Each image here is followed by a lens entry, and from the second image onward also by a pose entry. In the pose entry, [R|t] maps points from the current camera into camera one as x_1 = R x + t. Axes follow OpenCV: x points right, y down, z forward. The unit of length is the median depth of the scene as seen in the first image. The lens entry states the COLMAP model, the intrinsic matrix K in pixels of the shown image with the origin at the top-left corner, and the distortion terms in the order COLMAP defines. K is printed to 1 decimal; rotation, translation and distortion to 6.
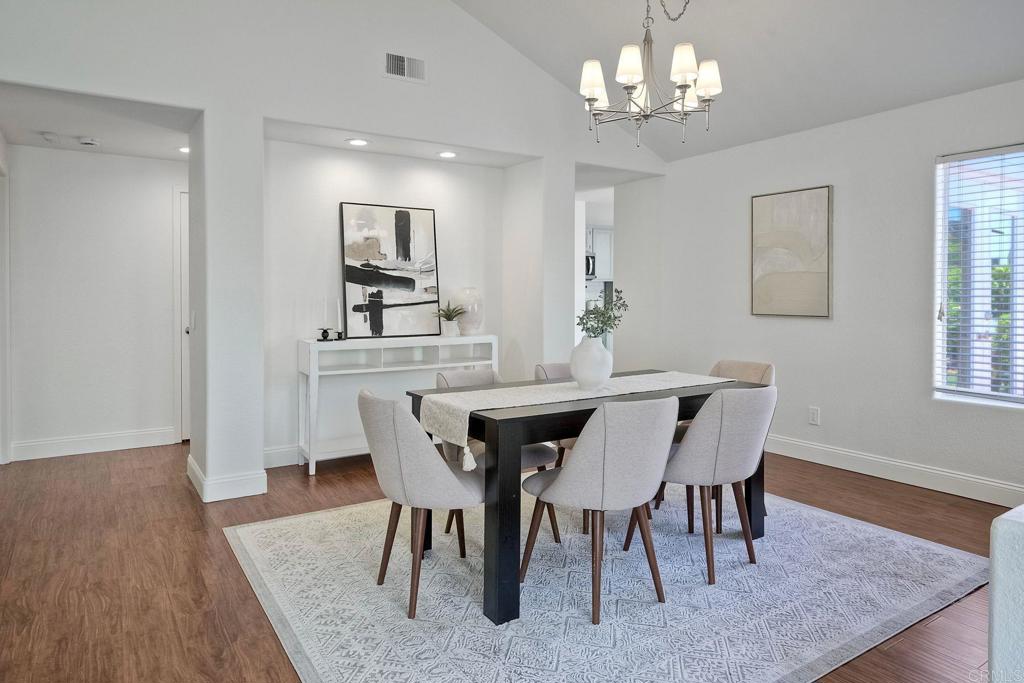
lens RADIAL K [[630.2, 0, 498.8], [0, 630.2, 296.1], [0, 0, 1]] dist [0.002970, 0.000380]
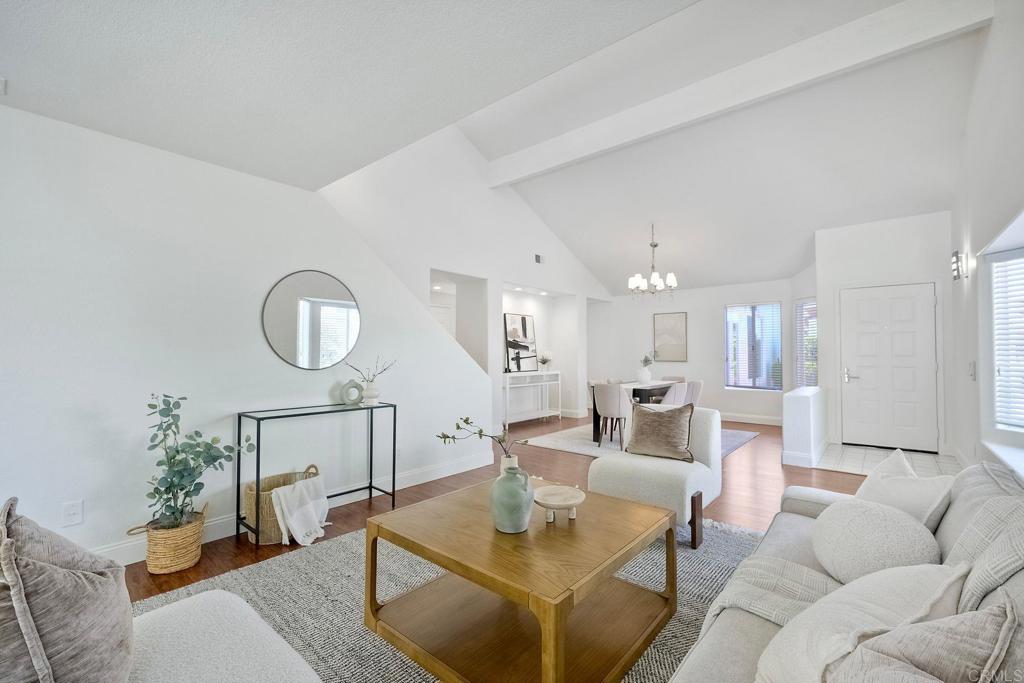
lens RADIAL K [[430.9, 0, 512.5], [0, 430.9, 343.3], [0, 0, 1]] dist [-0.000301, 0.000093]
pose [[0.955086, 0.004840, 0.296288, -0.673757], [0.003106, 0.999648, -0.026342, 0.003303], [-0.296312, 0.026079, 0.954735, -0.499015]]
